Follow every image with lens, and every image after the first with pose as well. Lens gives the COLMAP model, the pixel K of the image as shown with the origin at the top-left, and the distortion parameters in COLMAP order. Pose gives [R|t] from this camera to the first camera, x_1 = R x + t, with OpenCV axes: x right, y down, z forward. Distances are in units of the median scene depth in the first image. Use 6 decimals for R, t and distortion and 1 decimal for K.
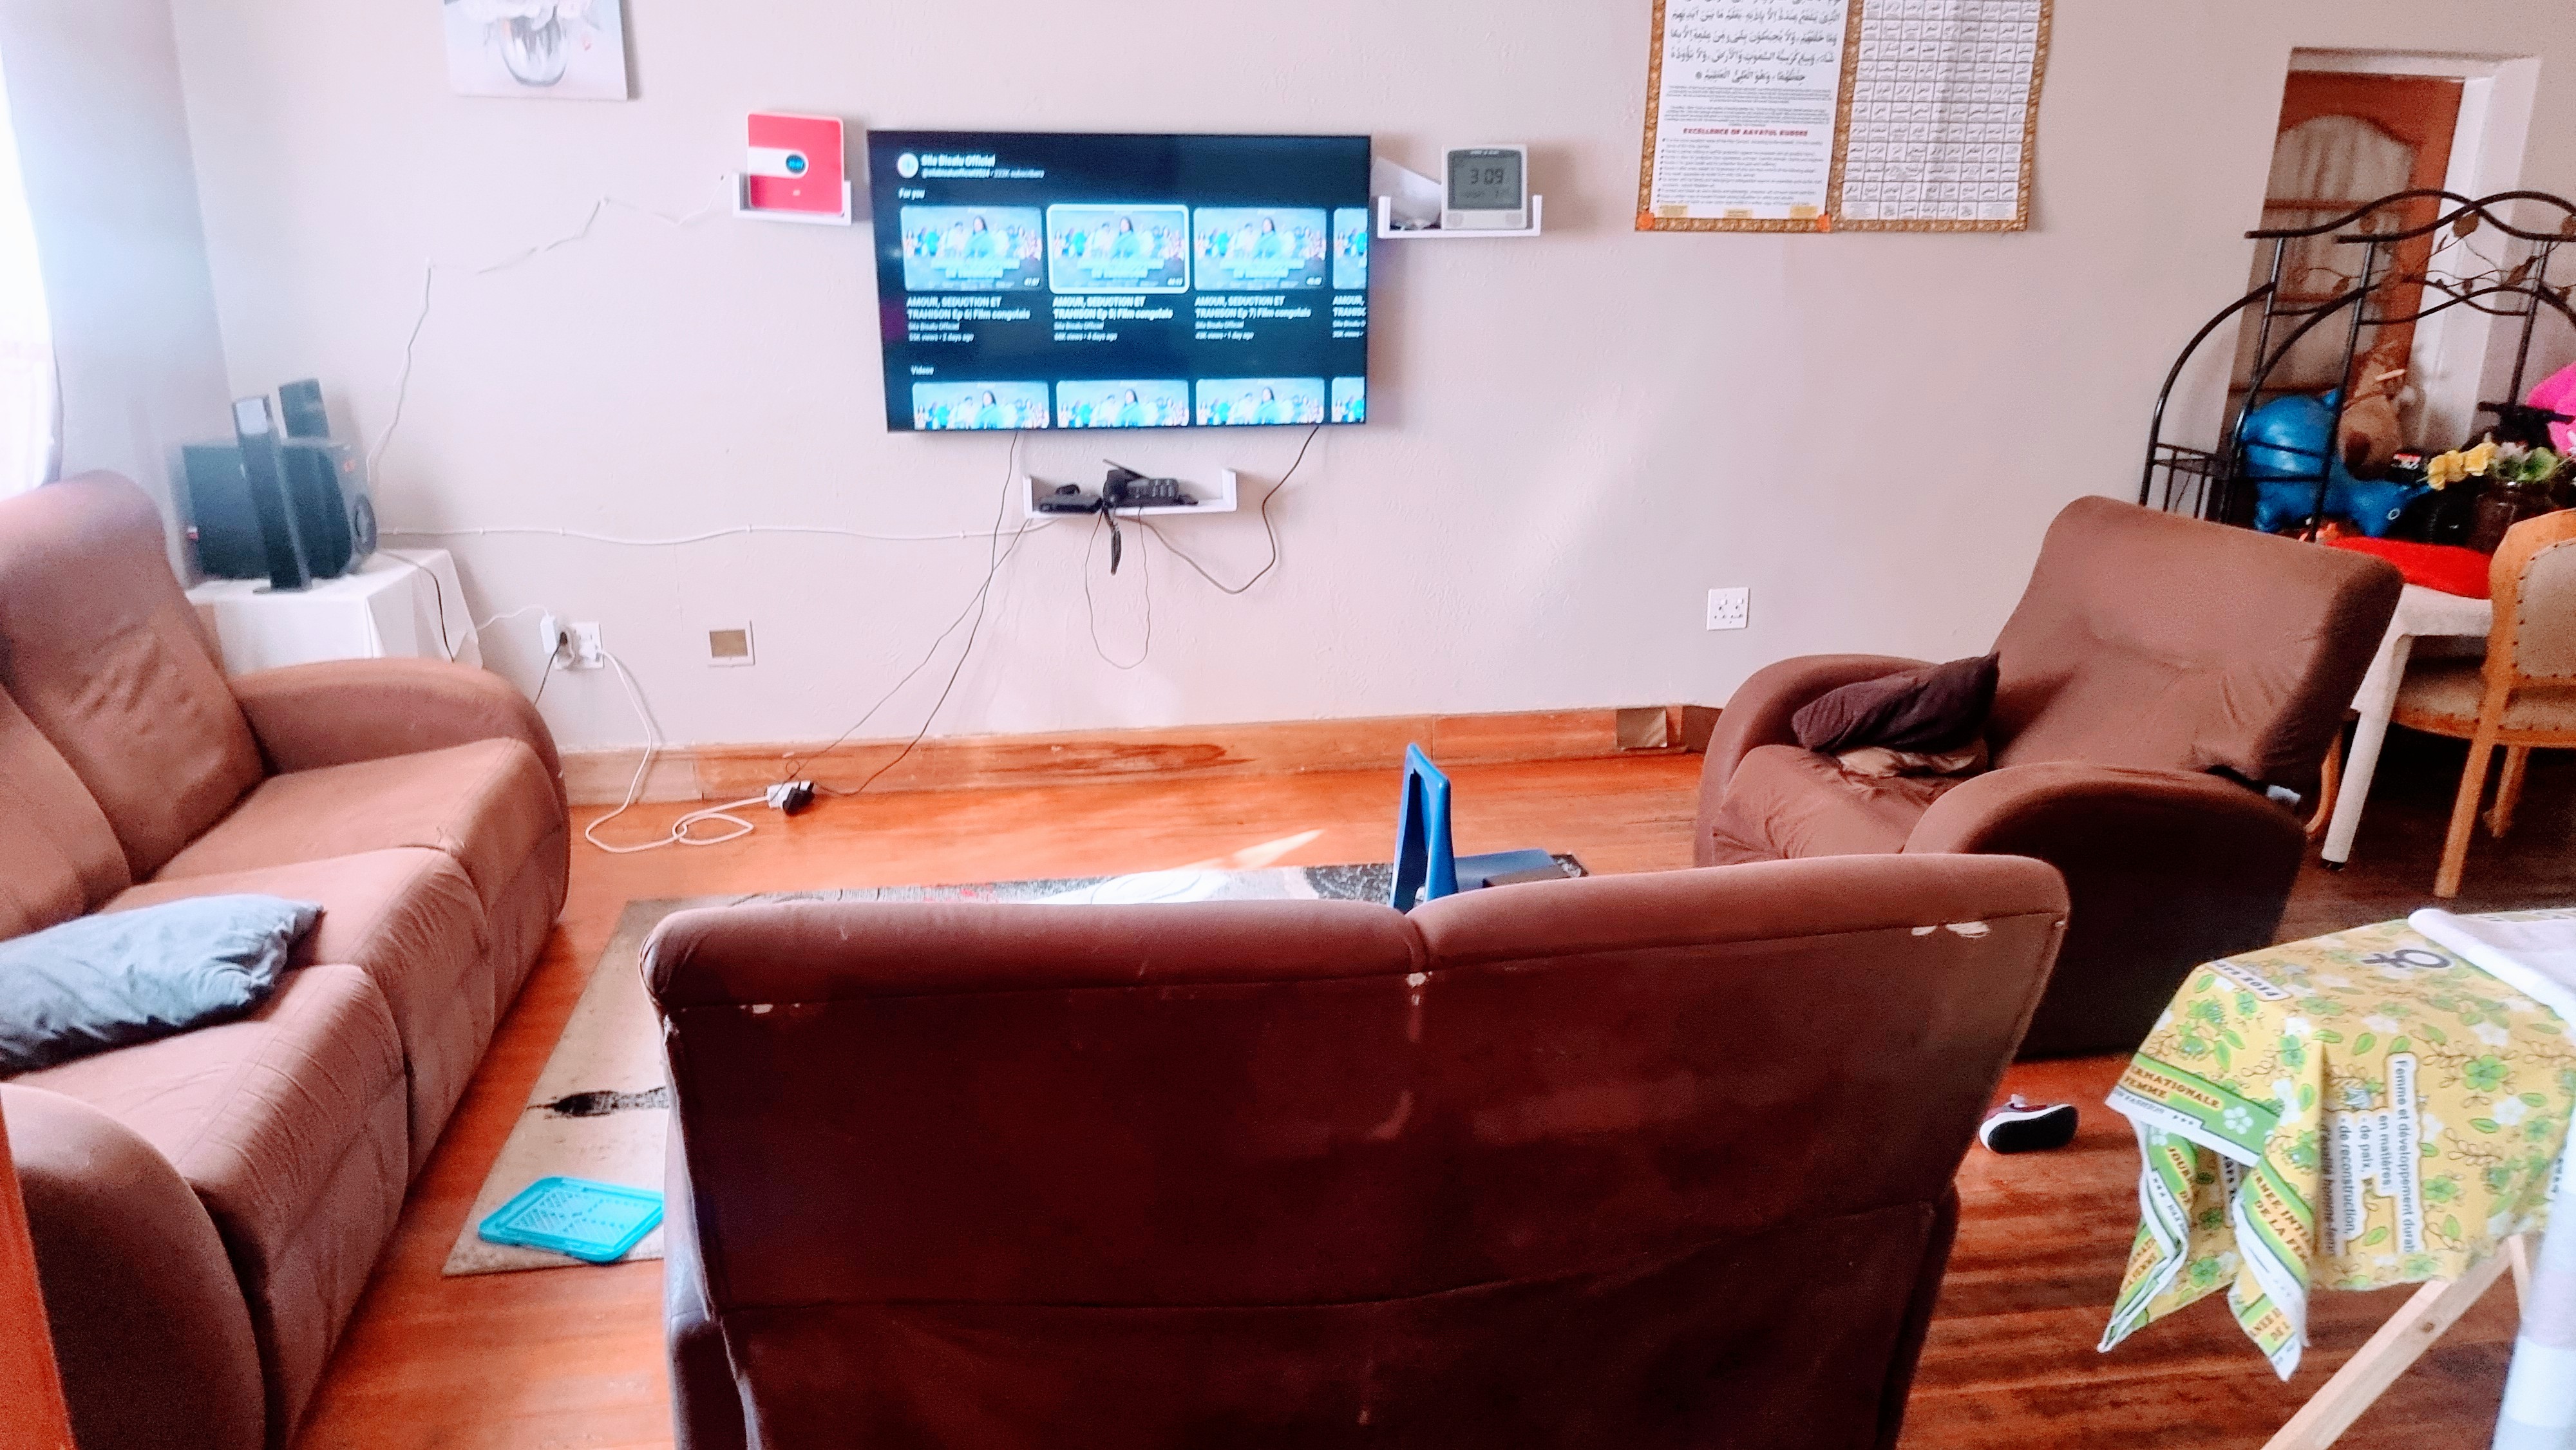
lens RADIAL K [[1806.1, 0, 1264.4], [0, 1806.1, 781.0], [0, 0, 1]] dist [0.046326, -0.014224]
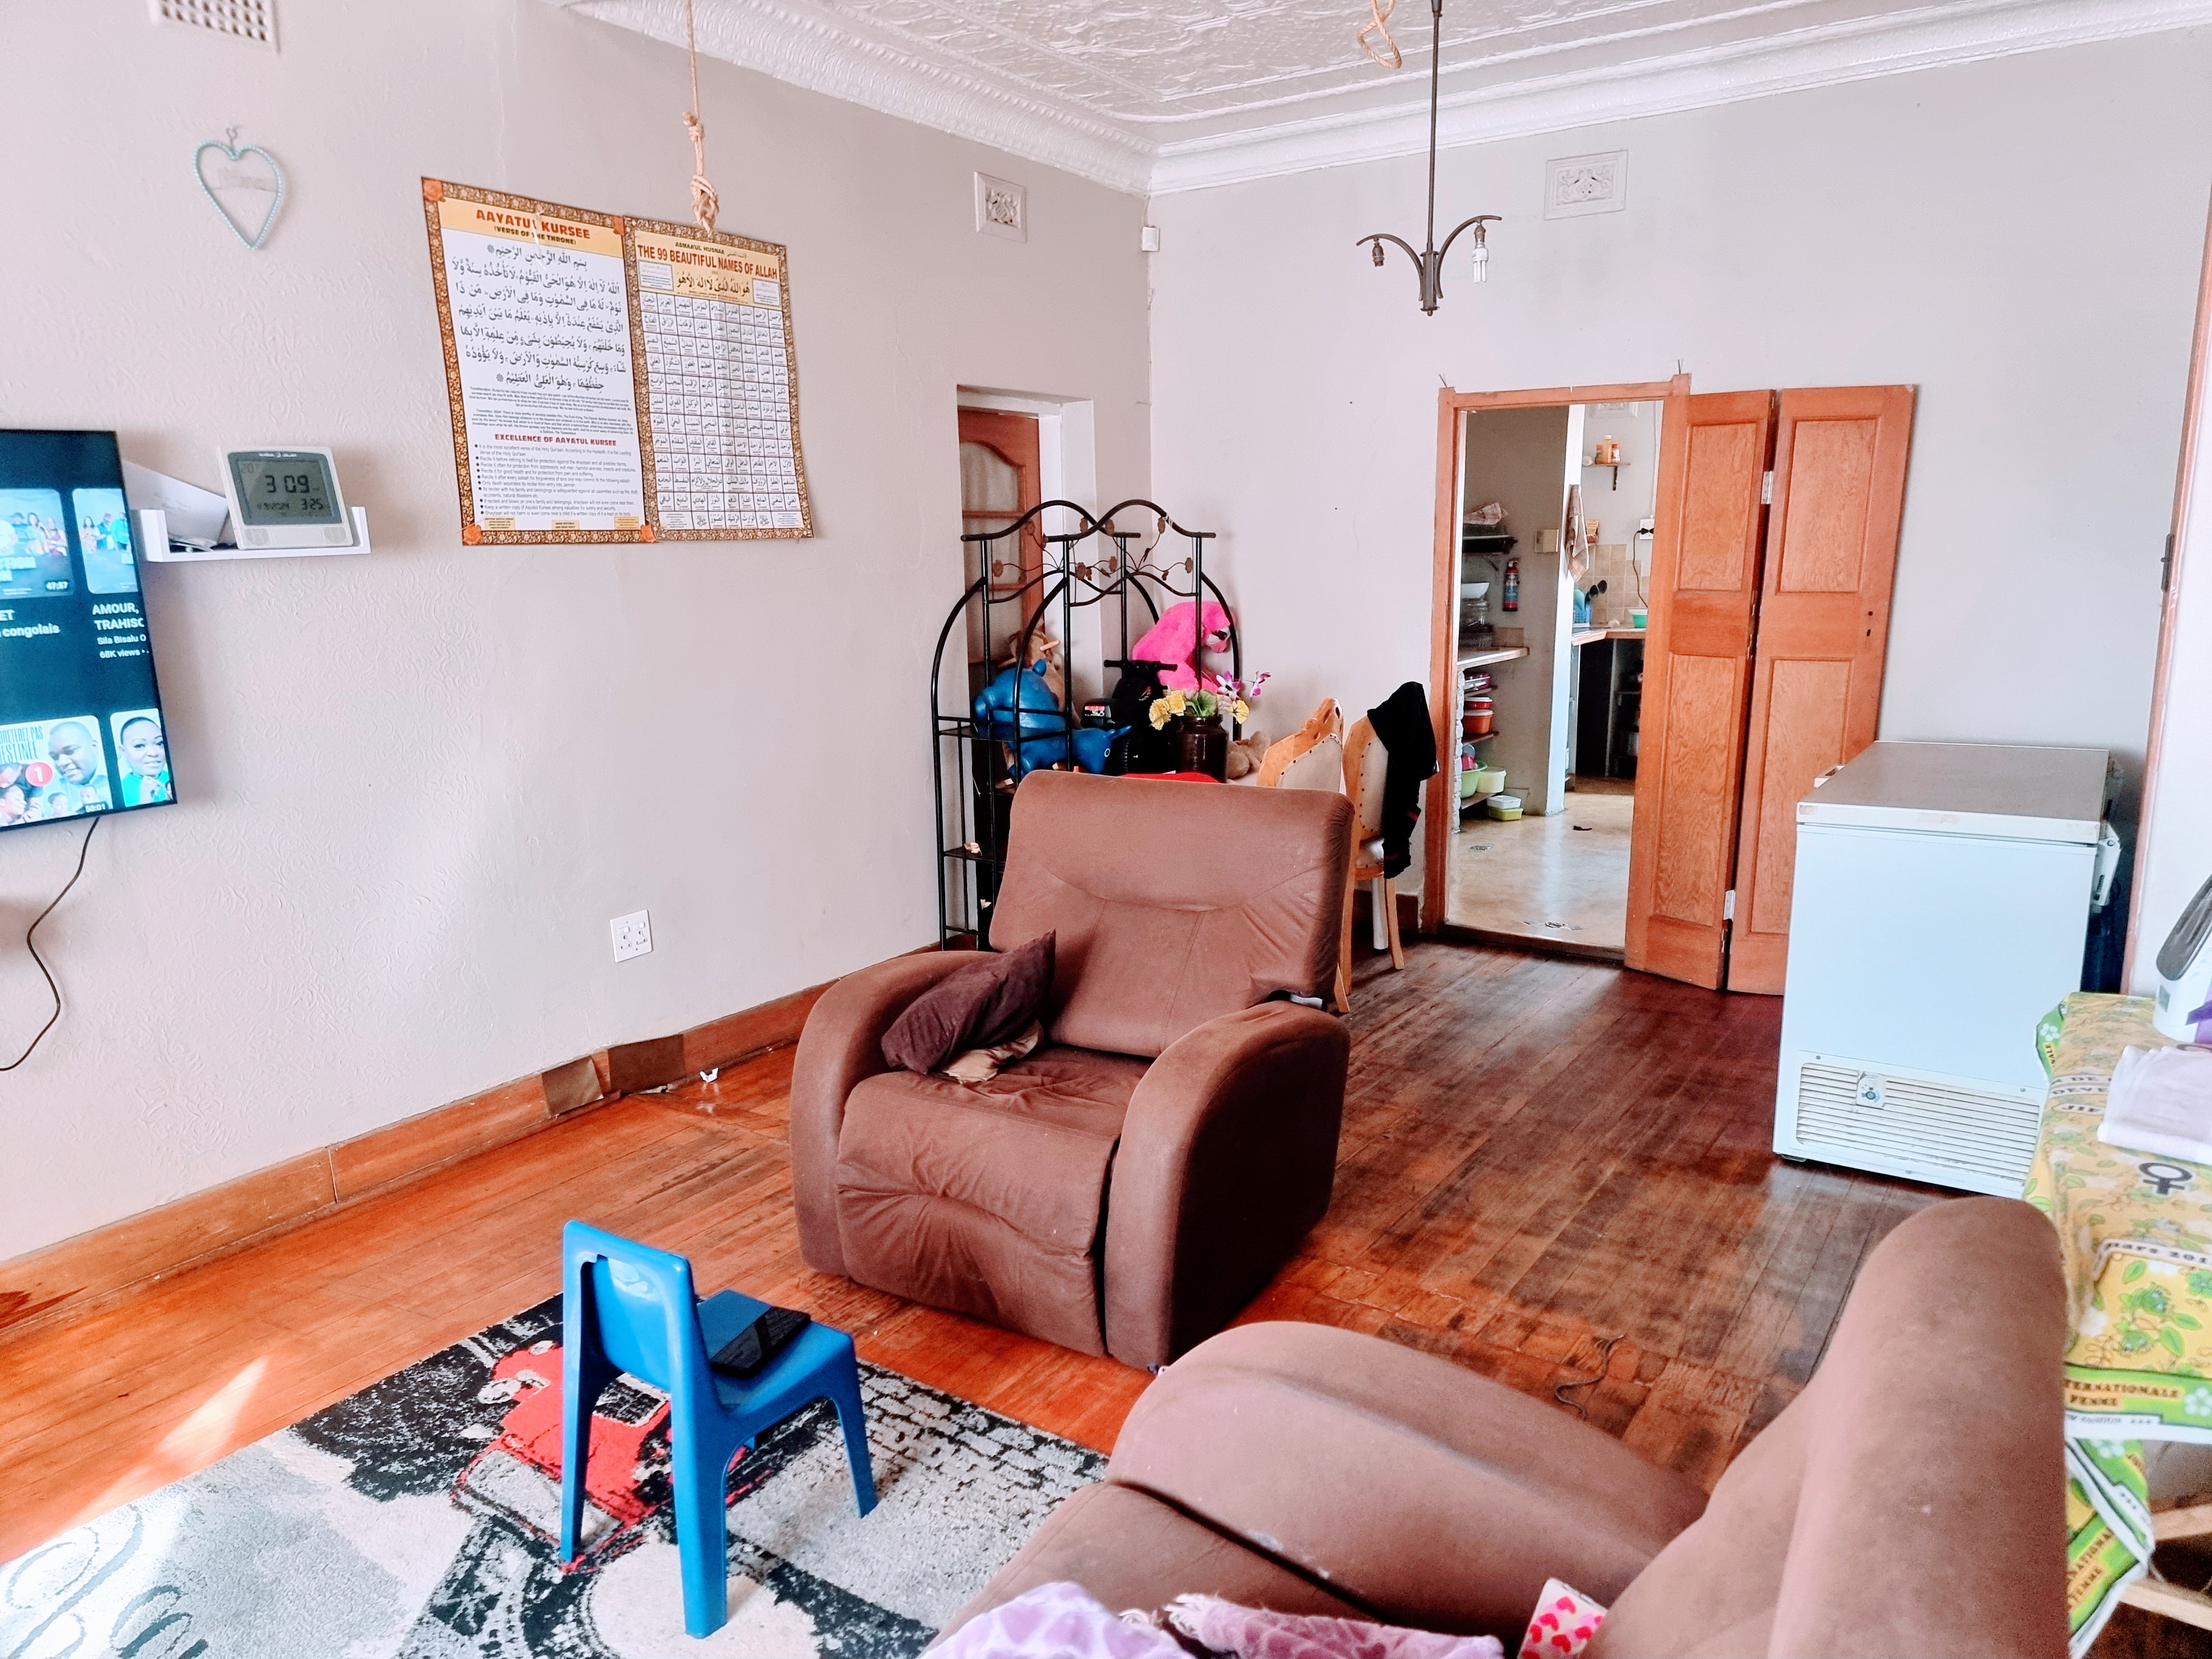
lens RADIAL K [[1544.7, 0, 1127.3], [0, 1544.7, 847.1], [0, 0, 1]] dist [0.068585, -0.040649]
pose [[0.688452, -0.173037, 0.704338, -0.133399], [0.245457, 0.969406, -0.001765, -0.080747], [-0.682484, 0.174100, 0.709862, 0.267318]]
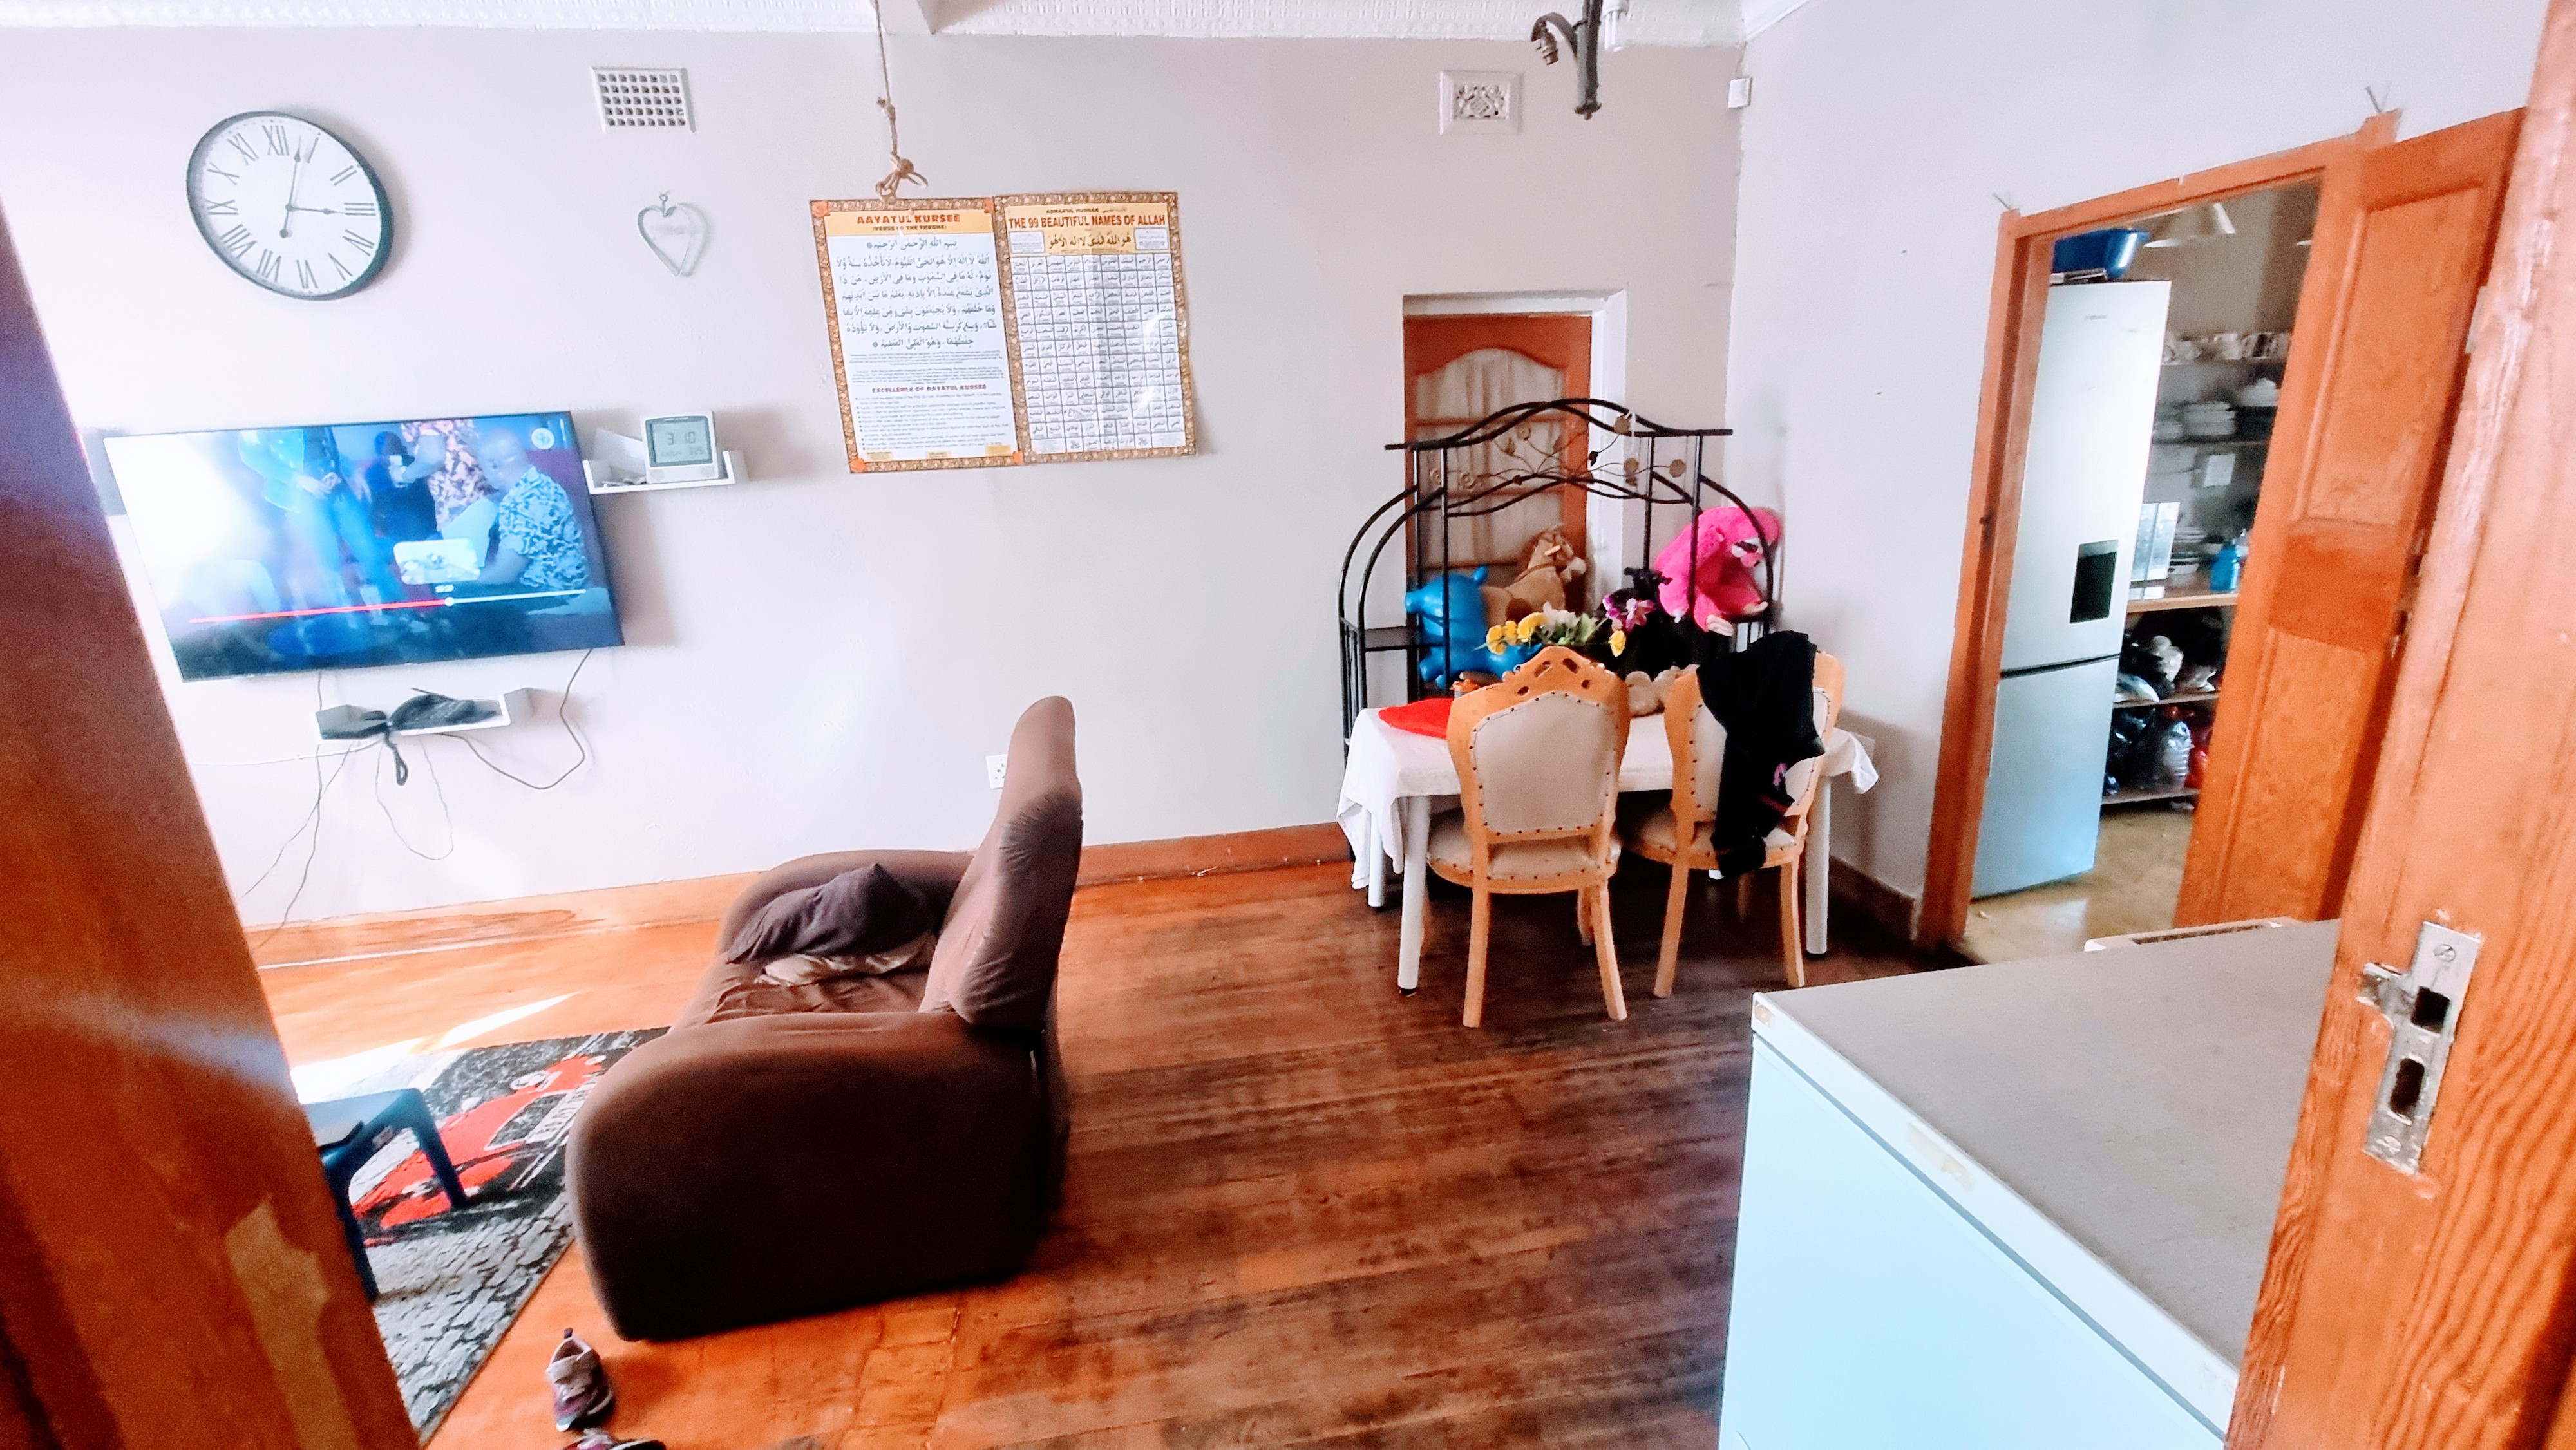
lens RADIAL K [[1056.6, 0, 1295.5], [0, 1056.6, 745.3], [0, 0, 1]] dist [-0.004331, 0.000866]
pose [[0.997711, -0.054866, -0.039530, 0.516174], [0.053228, 0.997726, -0.041343, -0.077808], [0.041709, 0.039144, 0.998363, 0.318236]]
